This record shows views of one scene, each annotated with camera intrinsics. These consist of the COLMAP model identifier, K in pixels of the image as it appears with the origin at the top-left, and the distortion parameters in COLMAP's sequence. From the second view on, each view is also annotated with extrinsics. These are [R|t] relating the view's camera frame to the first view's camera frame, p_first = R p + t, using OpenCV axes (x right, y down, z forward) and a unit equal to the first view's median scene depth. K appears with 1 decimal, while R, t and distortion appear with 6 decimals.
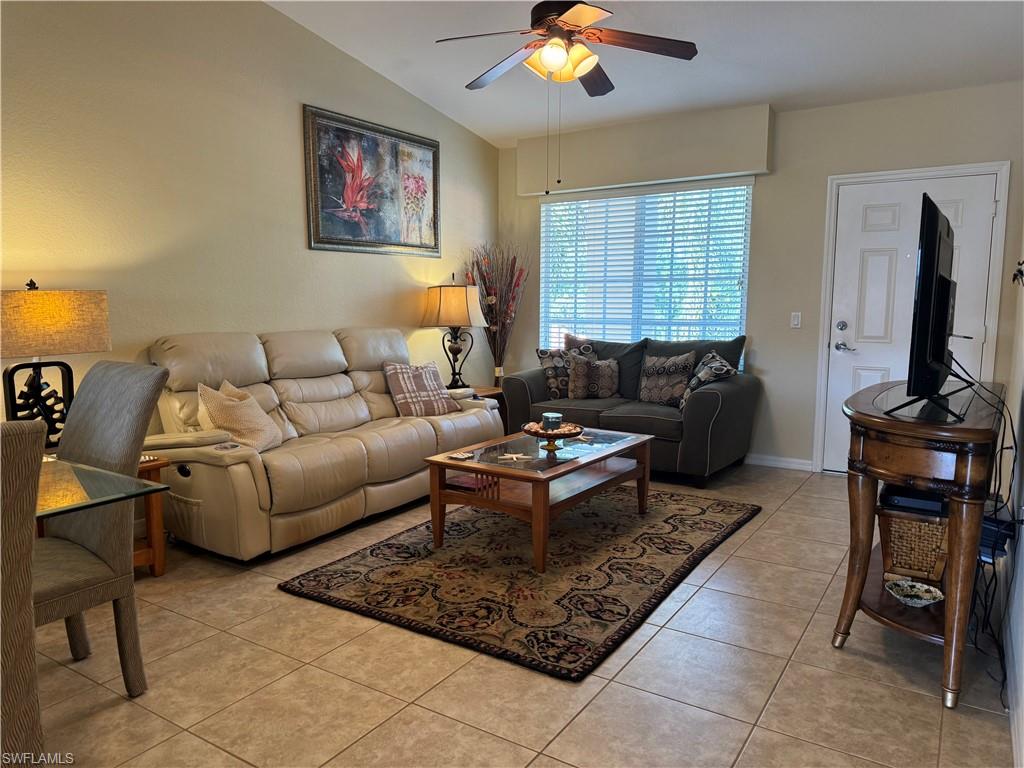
lens RADIAL K [[719.5, 0, 506.4], [0, 719.5, 389.4], [0, 0, 1]] dist [0.107640, -0.124551]
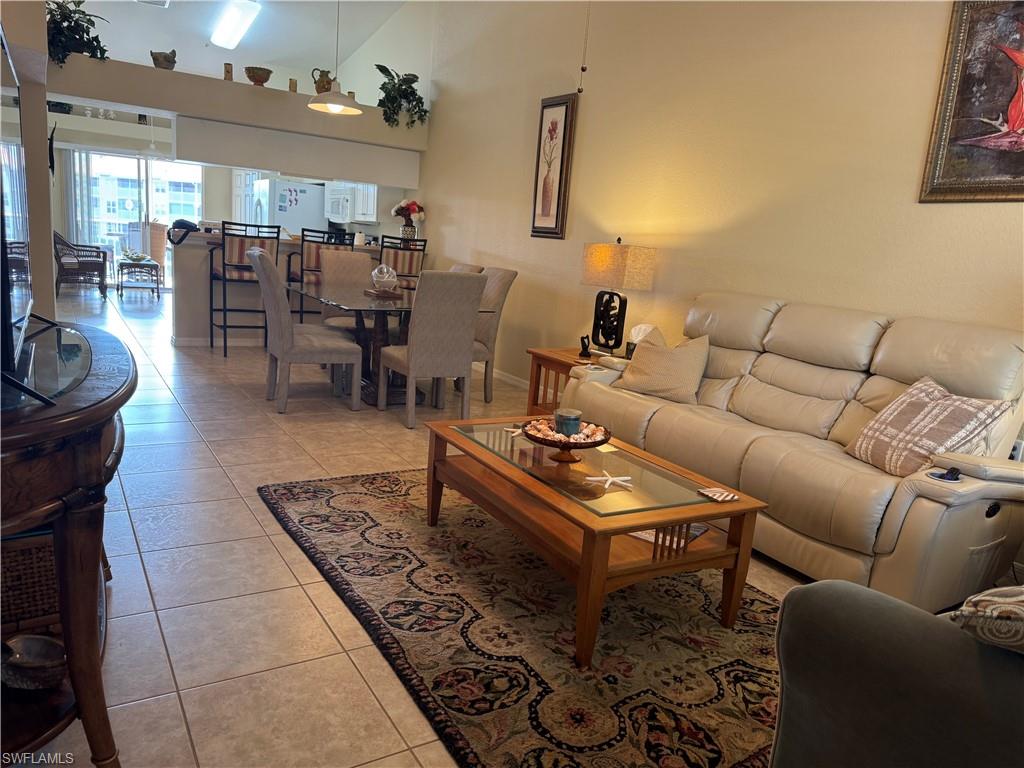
lens RADIAL K [[719.5, 0, 506.4], [0, 719.5, 389.4], [0, 0, 1]] dist [0.107640, -0.124551]
pose [[-0.427544, 0.147700, -0.891847, 0.564476], [-0.193601, 0.948712, 0.249929, -0.118784], [0.883020, 0.279518, -0.377022, 0.950390]]
